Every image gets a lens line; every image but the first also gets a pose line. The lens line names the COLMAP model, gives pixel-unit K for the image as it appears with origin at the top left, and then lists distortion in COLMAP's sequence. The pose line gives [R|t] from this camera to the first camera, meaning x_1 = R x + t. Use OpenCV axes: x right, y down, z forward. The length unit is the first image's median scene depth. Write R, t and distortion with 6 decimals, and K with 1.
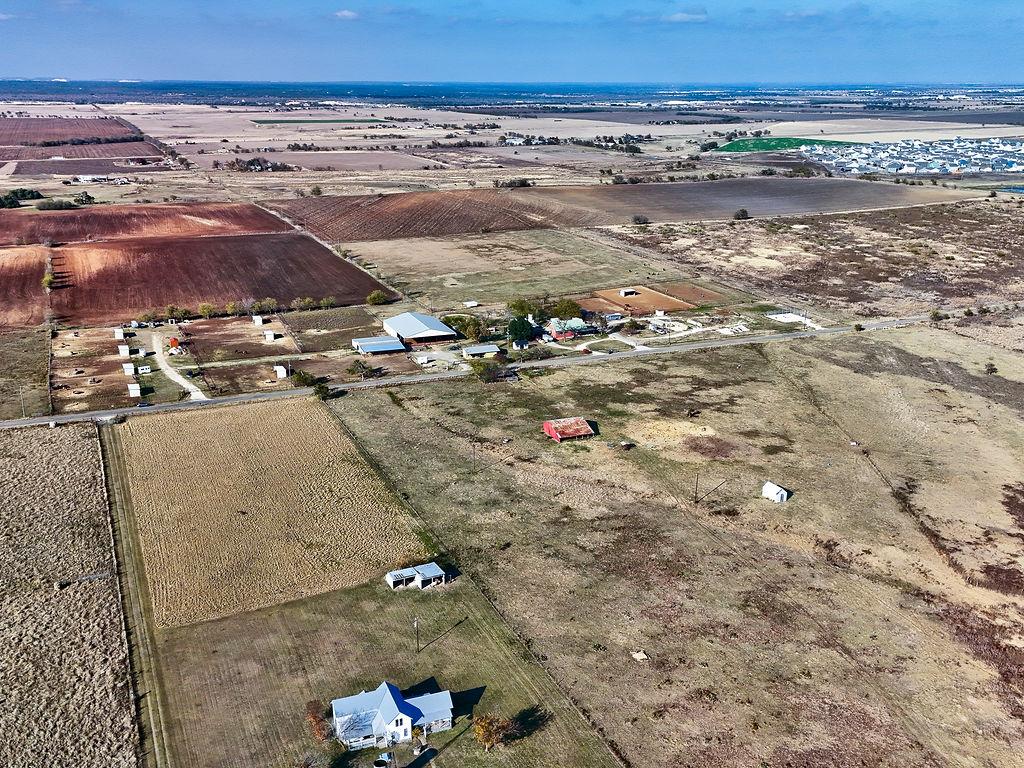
lens RADIAL K [[993.7, 0, 511.9], [0, 993.7, 387.7], [0, 0, 1]] dist [0.105198, -0.165299]
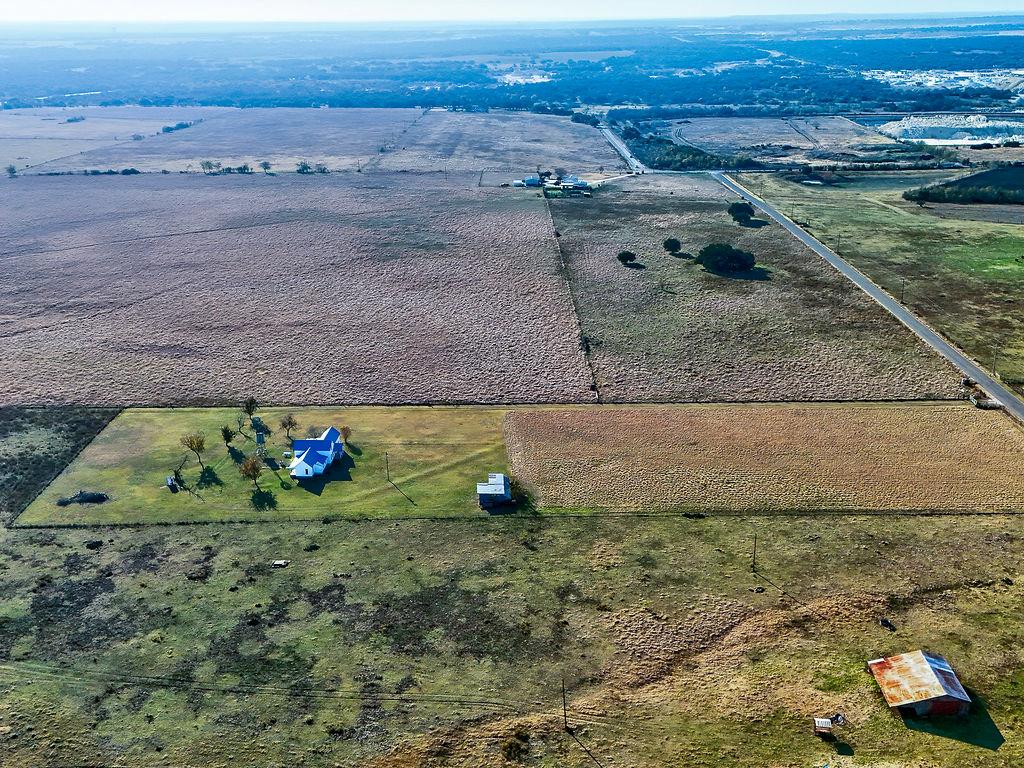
lens RADIAL K [[993.7, 0, 511.9], [0, 993.7, 387.7], [0, 0, 1]] dist [0.105198, -0.165299]
pose [[-0.411817, 0.317989, -0.853985, 0.457032], [-0.262041, 0.856236, 0.445191, -0.227949], [0.872778, 0.407116, -0.269286, 0.733882]]
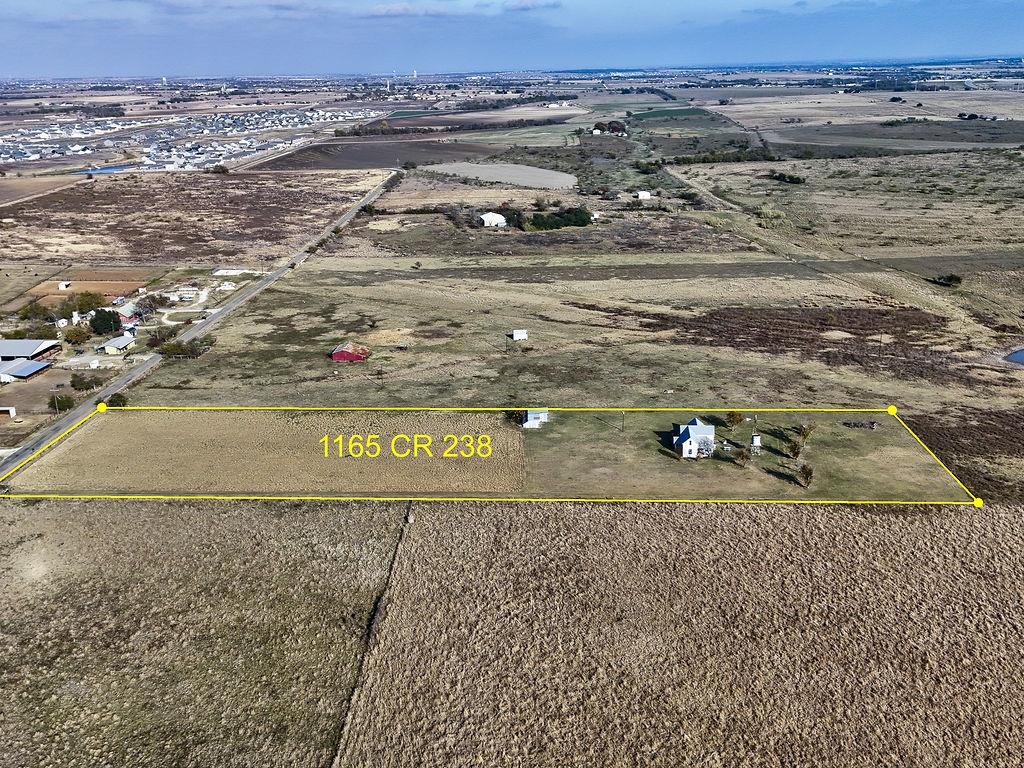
lens RADIAL K [[993.7, 0, 511.9], [0, 993.7, 387.7], [0, 0, 1]] dist [0.105198, -0.165299]
pose [[0.447133, -0.285055, 0.847830, -0.743984], [0.285356, 0.943791, 0.166825, -0.053769], [-0.847728, 0.167341, 0.503343, 0.185882]]
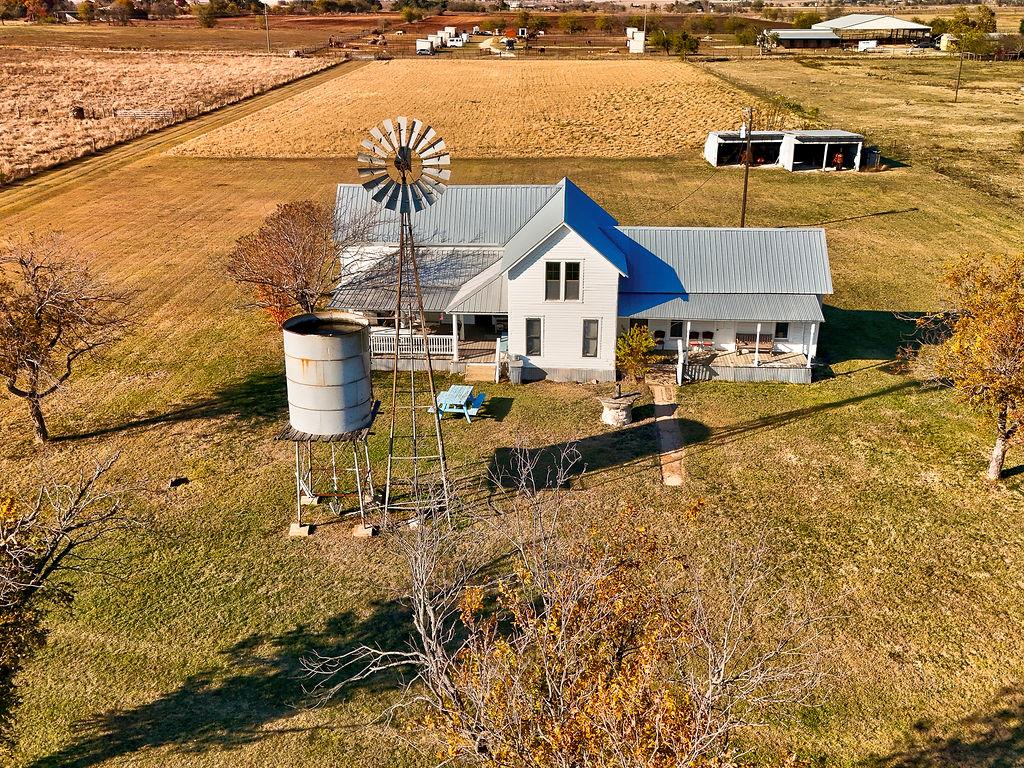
lens RADIAL K [[993.7, 0, 511.9], [0, 993.7, 387.7], [0, 0, 1]] dist [0.105198, -0.165299]
pose [[0.907859, 0.148151, -0.392228, -0.015317], [-0.122200, 0.988373, 0.090477, 0.149116], [0.401072, -0.034211, 0.915408, 0.352123]]
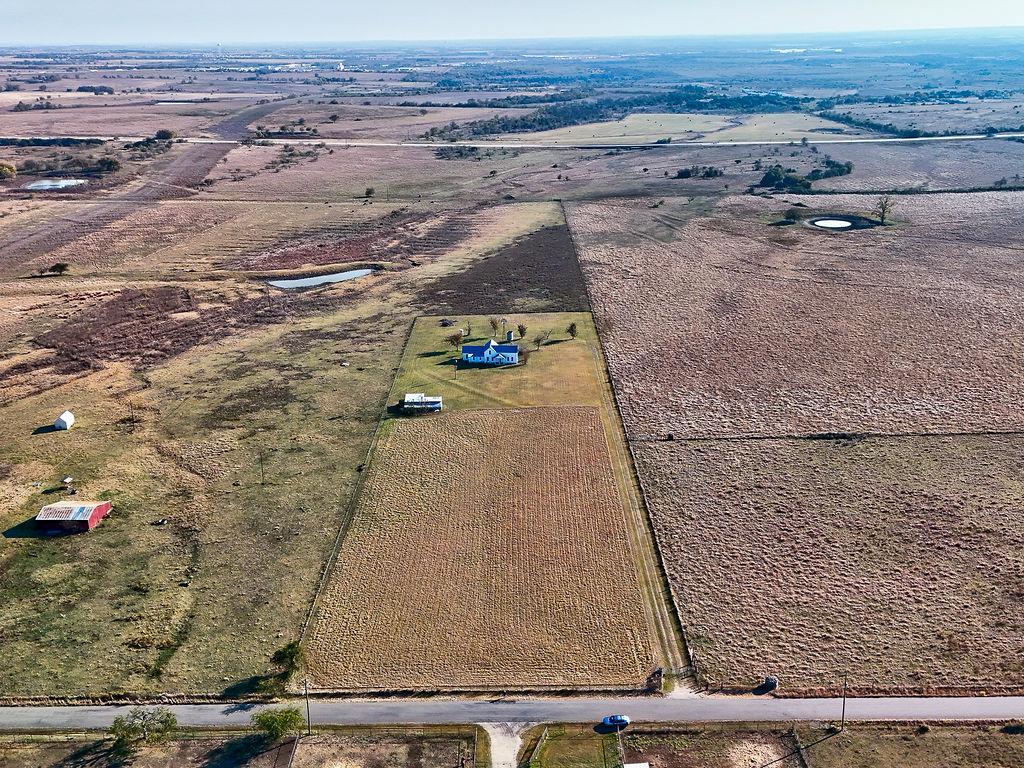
lens RADIAL K [[993.7, 0, 511.9], [0, 993.7, 387.7], [0, 0, 1]] dist [0.105198, -0.165299]
pose [[-0.913744, -0.123861, 0.386951, -0.429162], [0.132456, 0.809550, 0.571912, -0.347072], [-0.384094, 0.573835, -0.723315, 1.124054]]
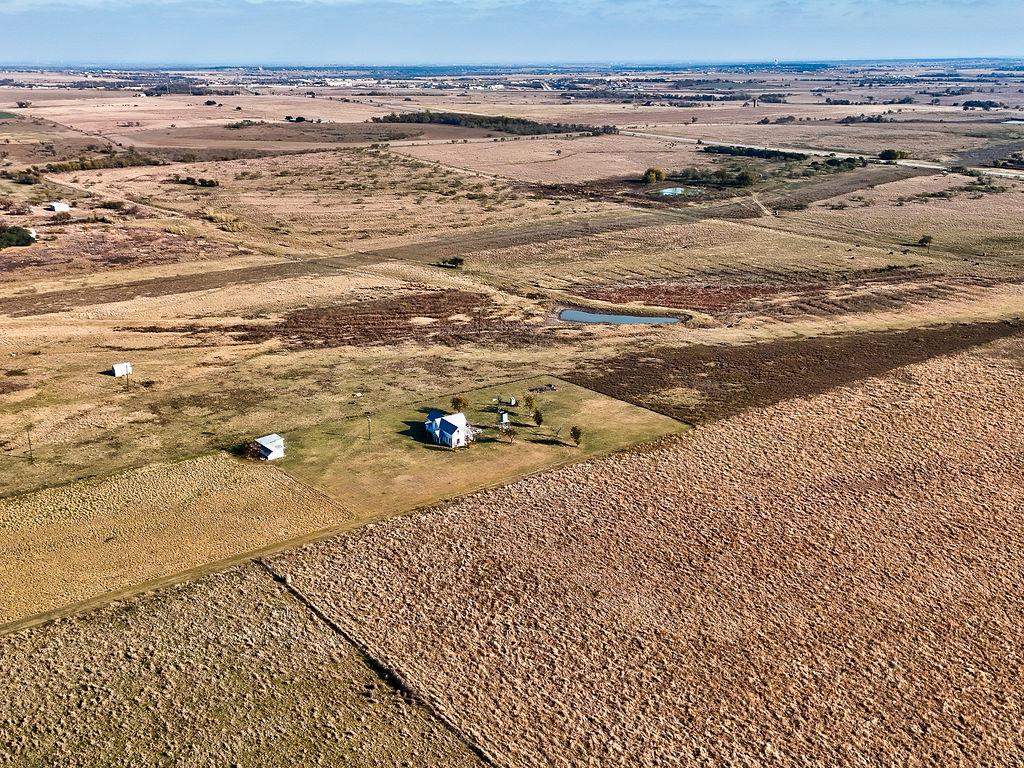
lens RADIAL K [[993.7, 0, 511.9], [0, 993.7, 387.7], [0, 0, 1]] dist [0.105198, -0.165299]
pose [[-0.232518, -0.303794, 0.923929, -0.768742], [0.288446, 0.885687, 0.363810, -0.146912], [-0.928835, 0.351096, -0.118310, 0.487508]]
